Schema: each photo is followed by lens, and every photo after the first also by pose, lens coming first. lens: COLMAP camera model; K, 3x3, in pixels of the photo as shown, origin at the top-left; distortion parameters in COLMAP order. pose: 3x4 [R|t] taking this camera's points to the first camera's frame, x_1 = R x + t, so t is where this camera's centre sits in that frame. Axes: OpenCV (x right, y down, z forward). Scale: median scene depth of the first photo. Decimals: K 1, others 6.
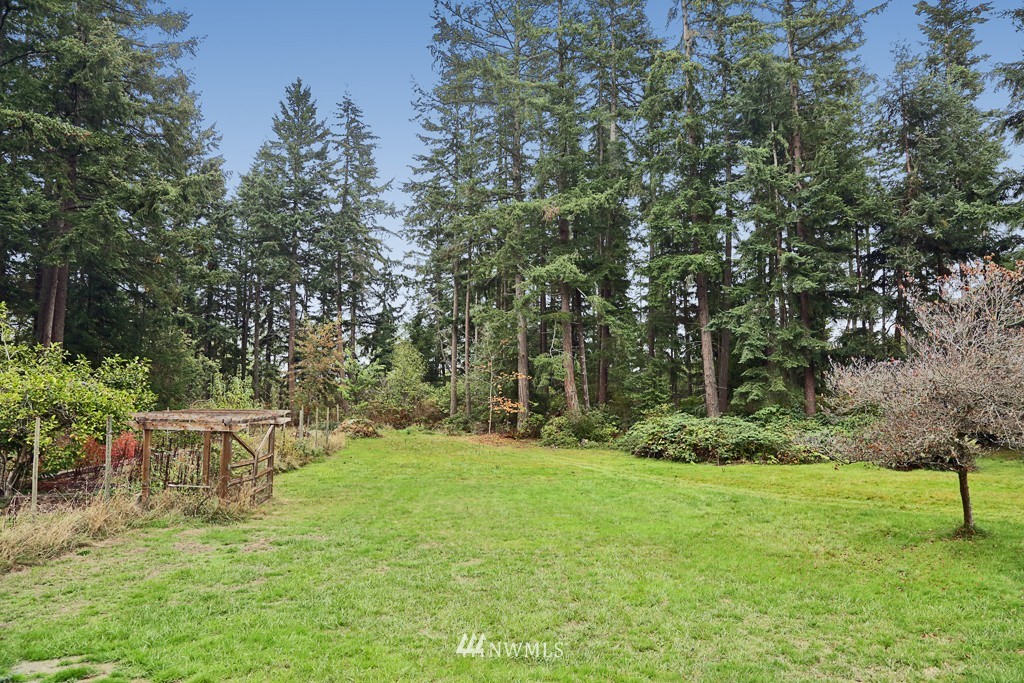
lens RADIAL K [[650.1, 0, 512.0], [0, 650.1, 341.5], [0, 0, 1]] dist [0.001352, 0.000320]
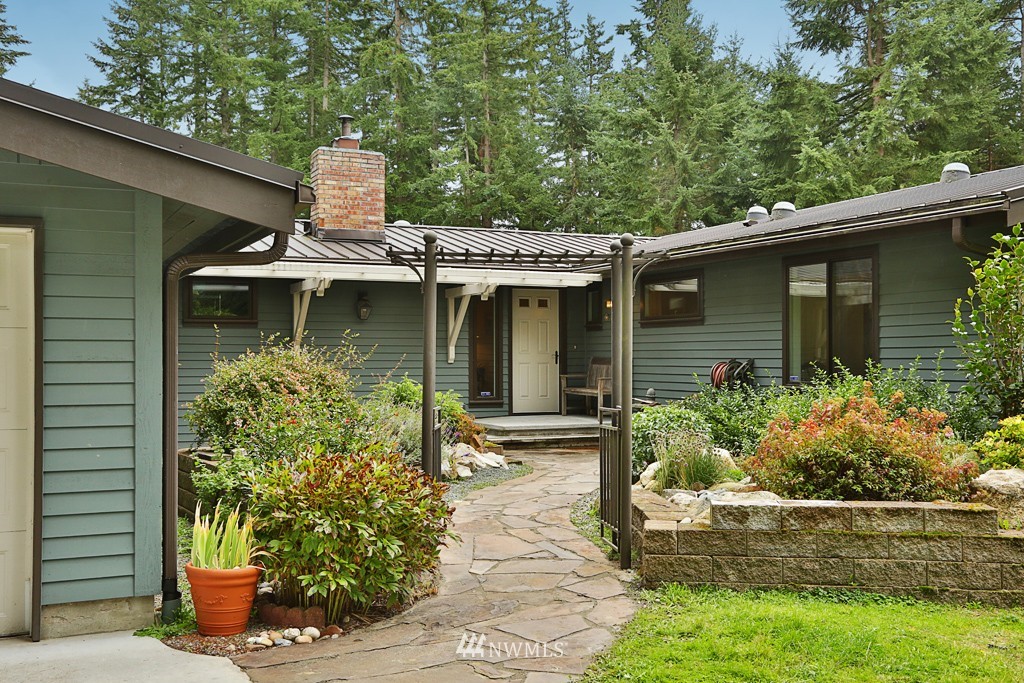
lens RADIAL K [[1064.5, 0, 512.9], [0, 1064.5, 330.4], [0, 0, 1]] dist [0.005807, 0.123217]
pose [[0.942434, -0.002944, 0.334380, -0.086624], [-0.014994, 0.998584, 0.051050, -0.038336], [-0.334057, -0.053125, 0.941055, -0.469388]]
